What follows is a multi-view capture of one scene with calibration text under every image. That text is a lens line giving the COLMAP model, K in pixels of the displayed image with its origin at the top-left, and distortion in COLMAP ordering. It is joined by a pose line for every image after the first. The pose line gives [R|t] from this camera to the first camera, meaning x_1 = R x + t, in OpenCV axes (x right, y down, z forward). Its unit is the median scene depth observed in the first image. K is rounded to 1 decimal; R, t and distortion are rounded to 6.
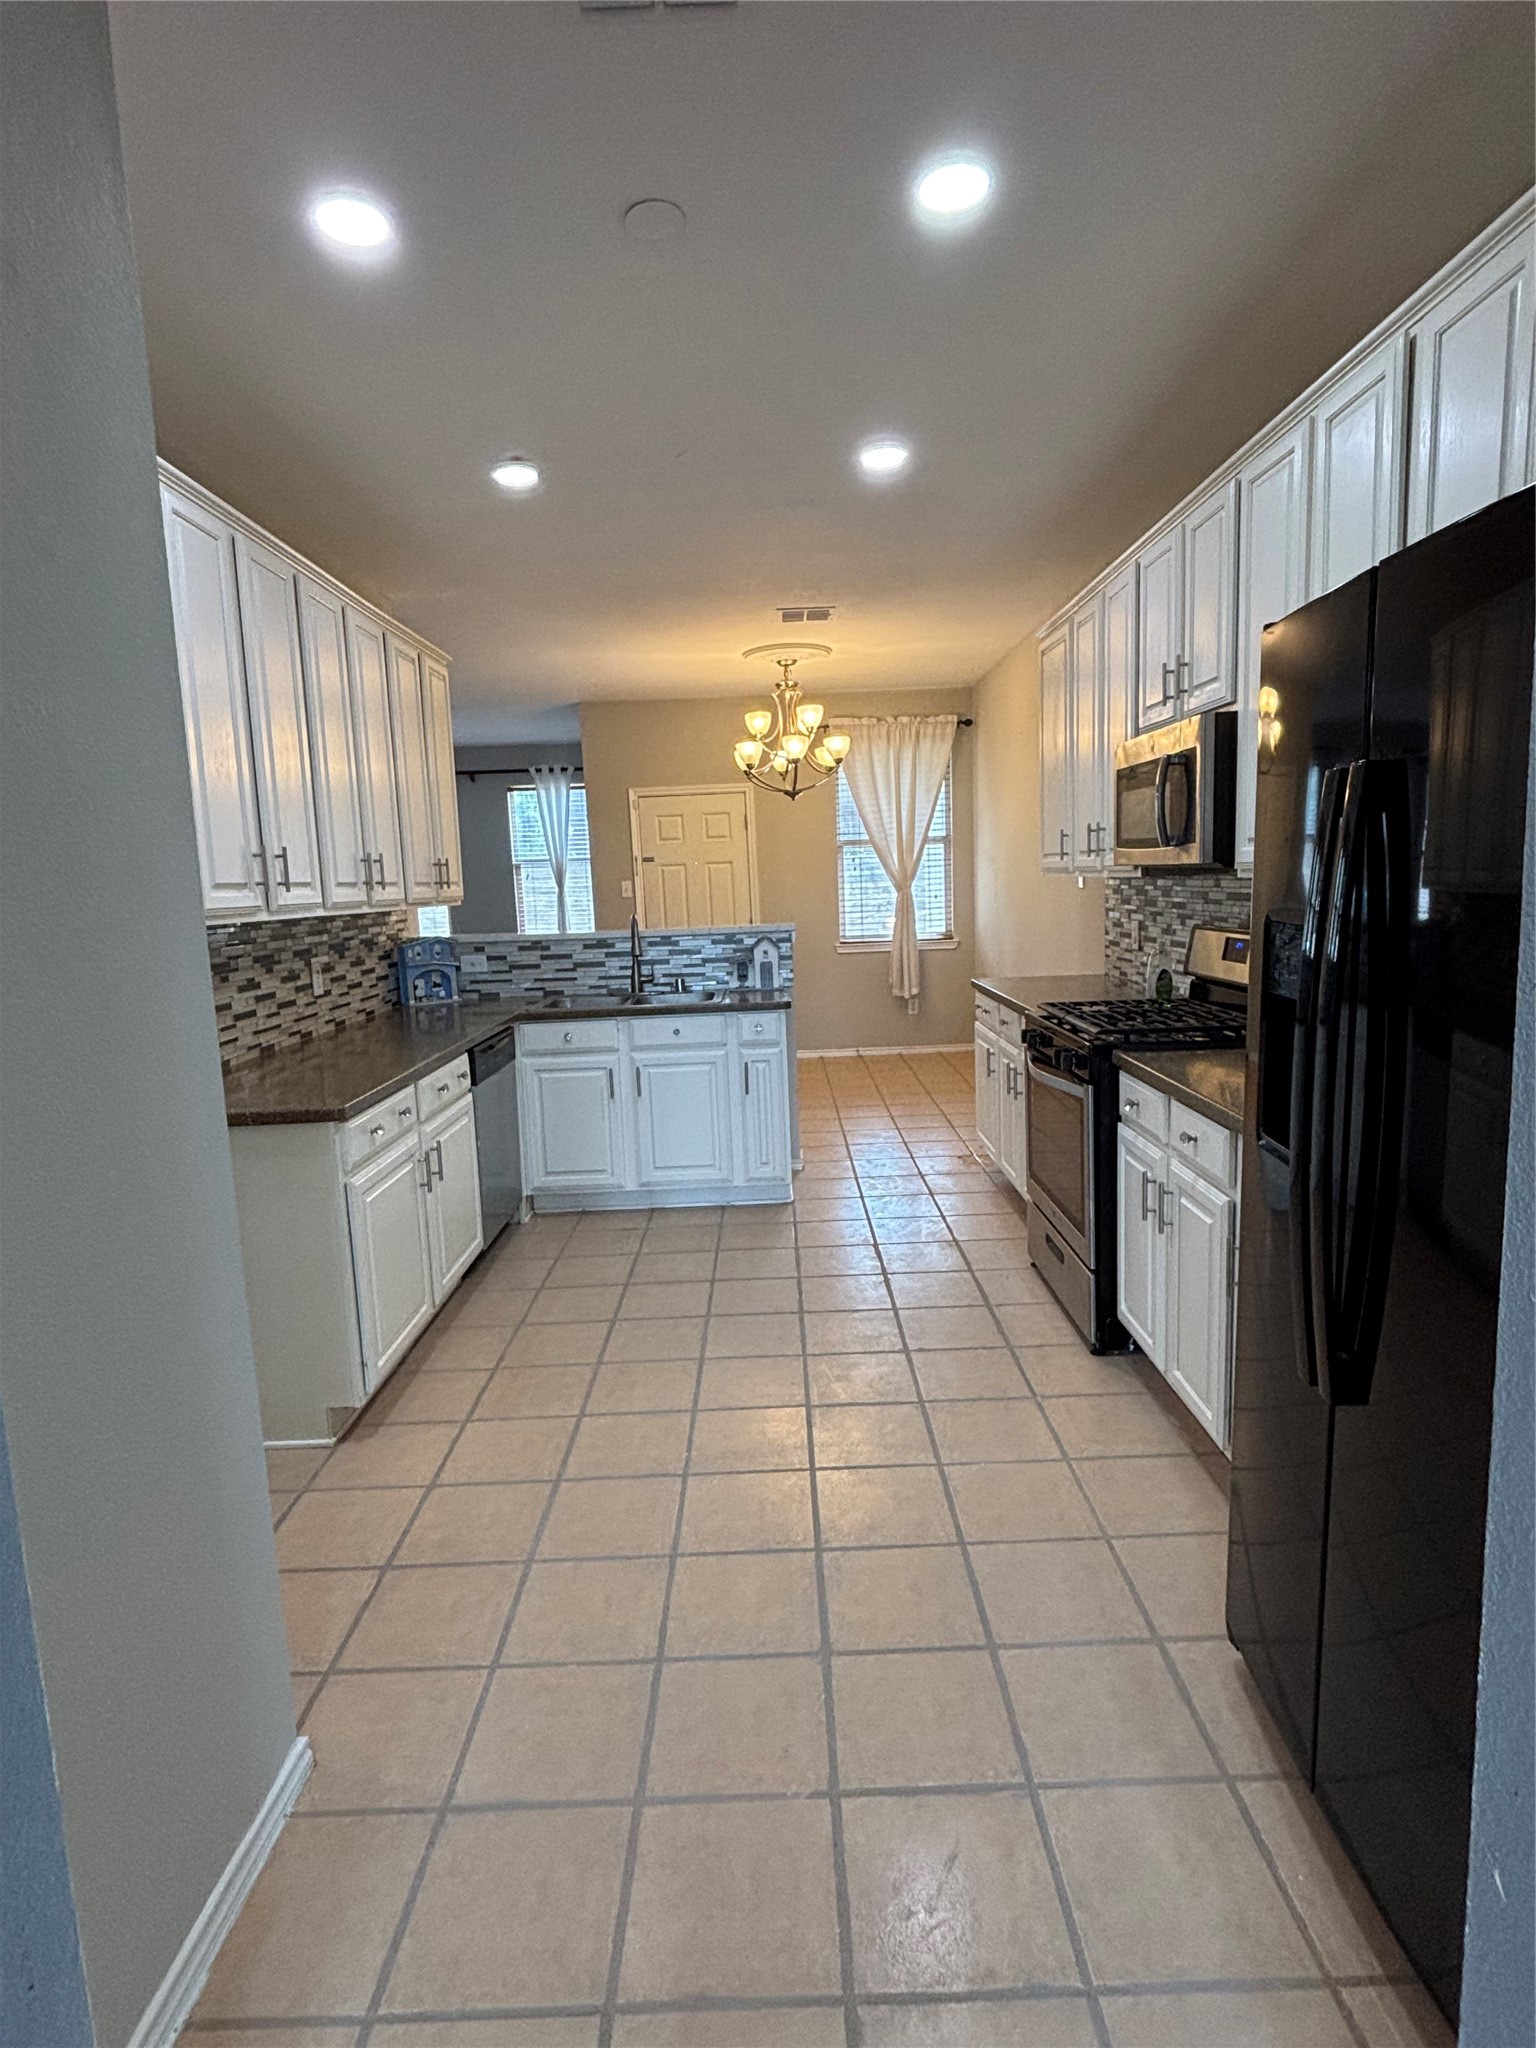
lens RADIAL K [[1046.4, 0, 768.0], [0, 1046.4, 1024.0], [0, 0, 1]] dist [0.001560, 0.000134]
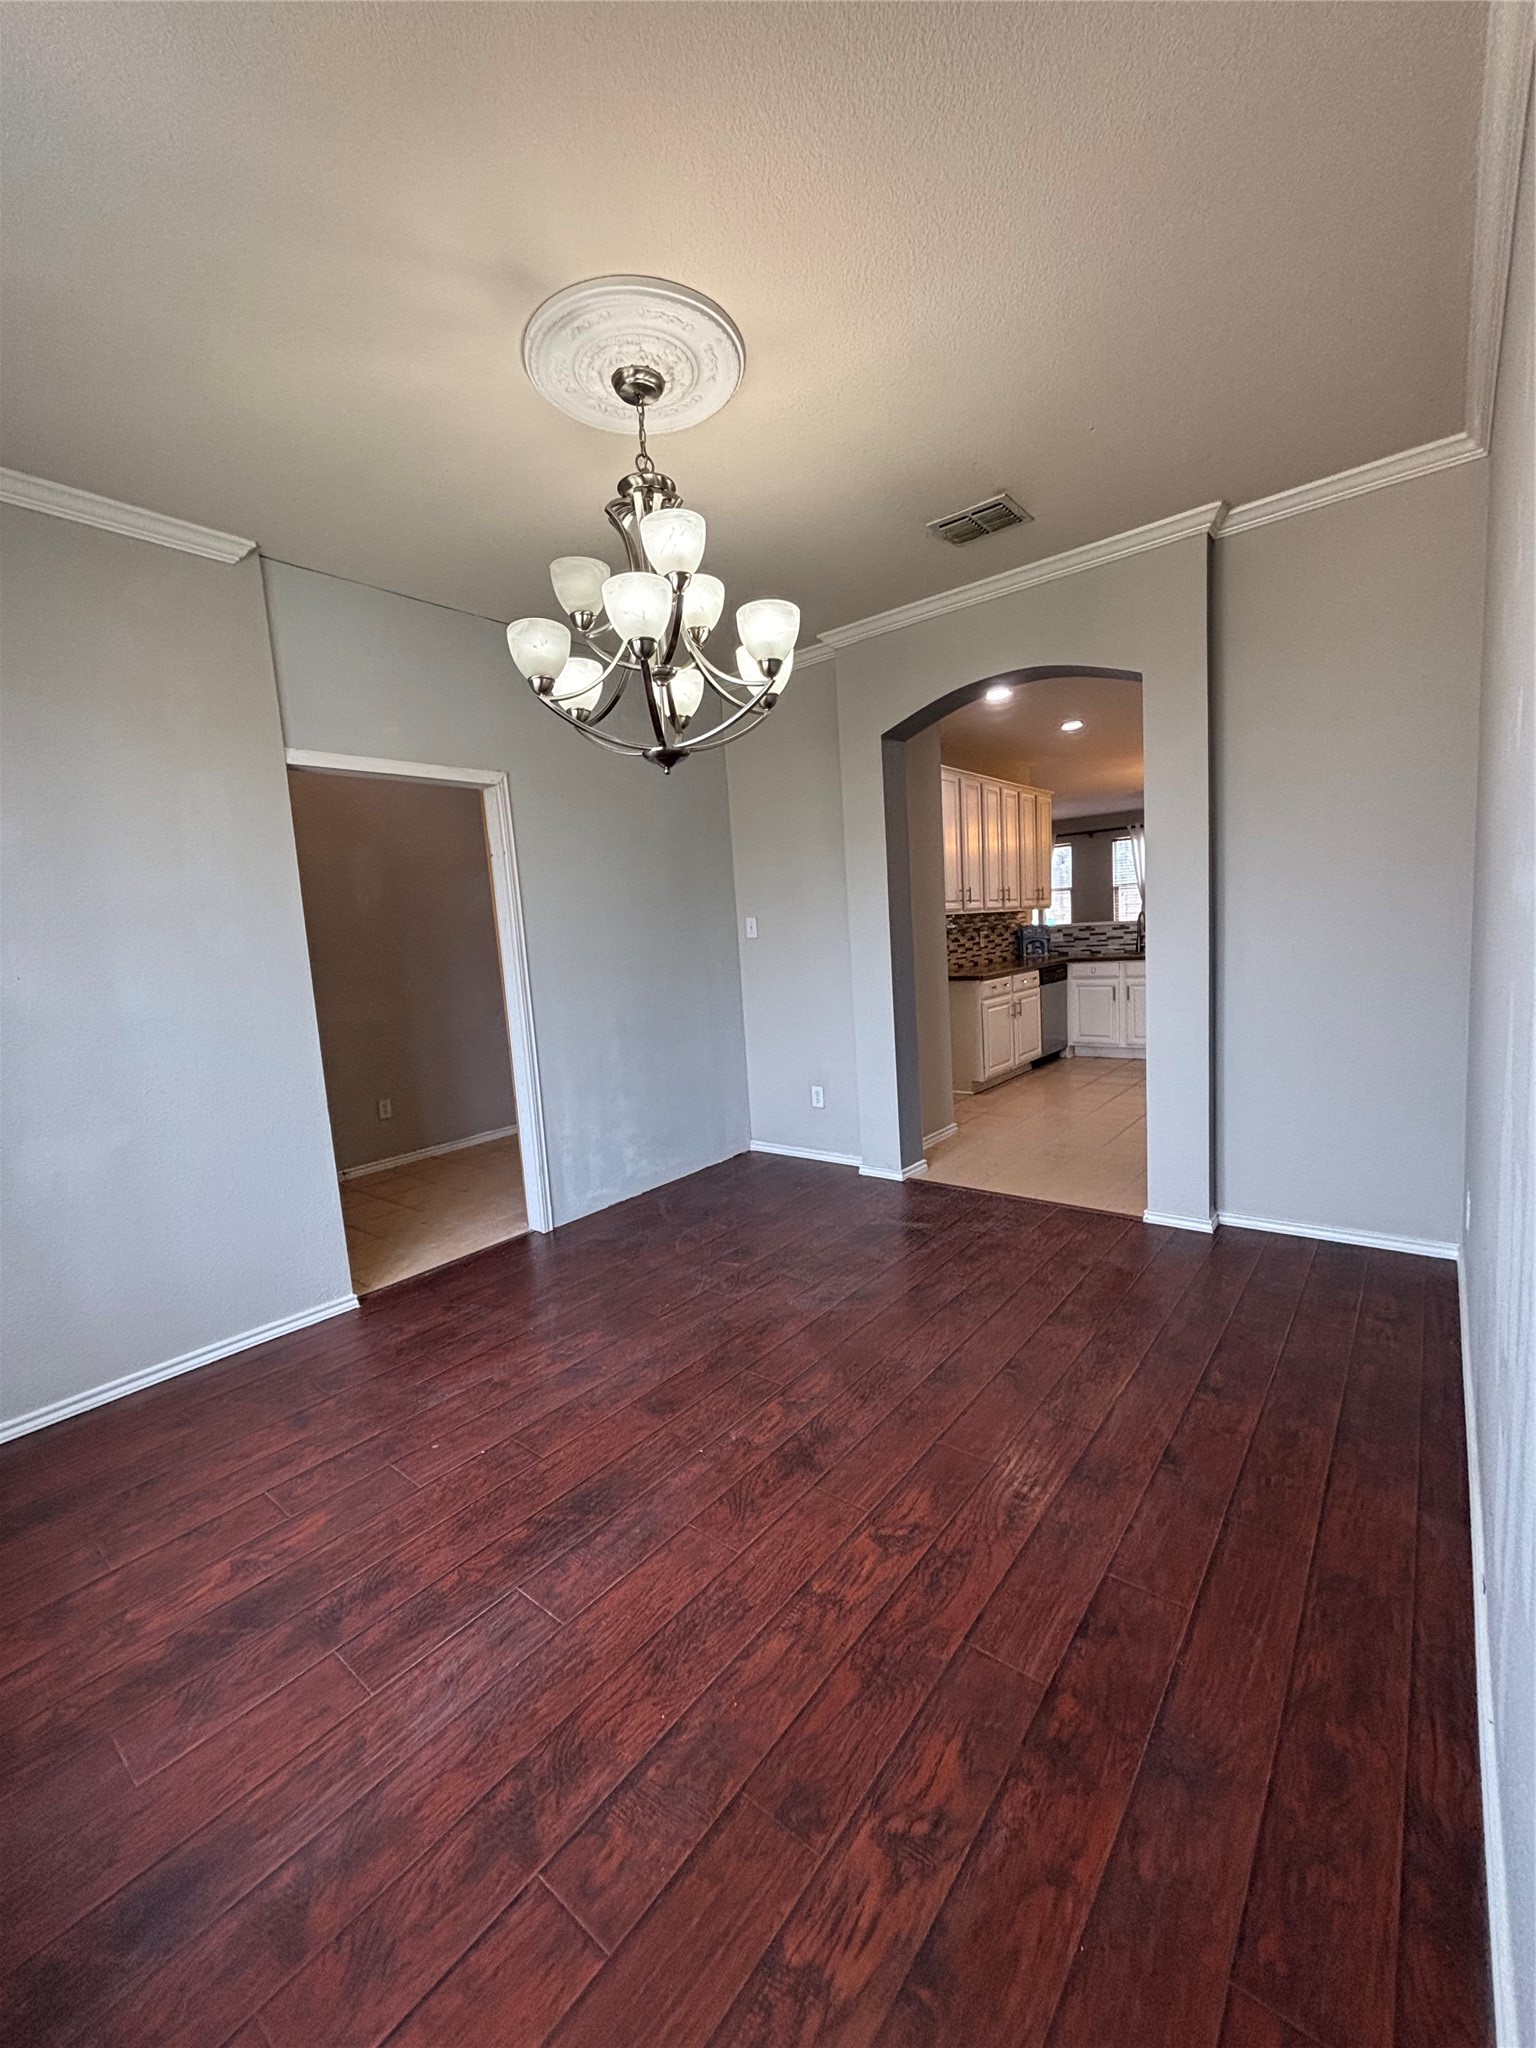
lens RADIAL K [[815.2, 0, 768.0], [0, 815.2, 1024.0], [0, 0, 1]] dist [0.001219, 0.000021]
pose [[0.771470, 0.061614, -0.633275, 0.381666], [-0.053657, 0.998055, 0.031738, 0.113761], [0.633999, 0.009495, 0.773276, -0.746404]]
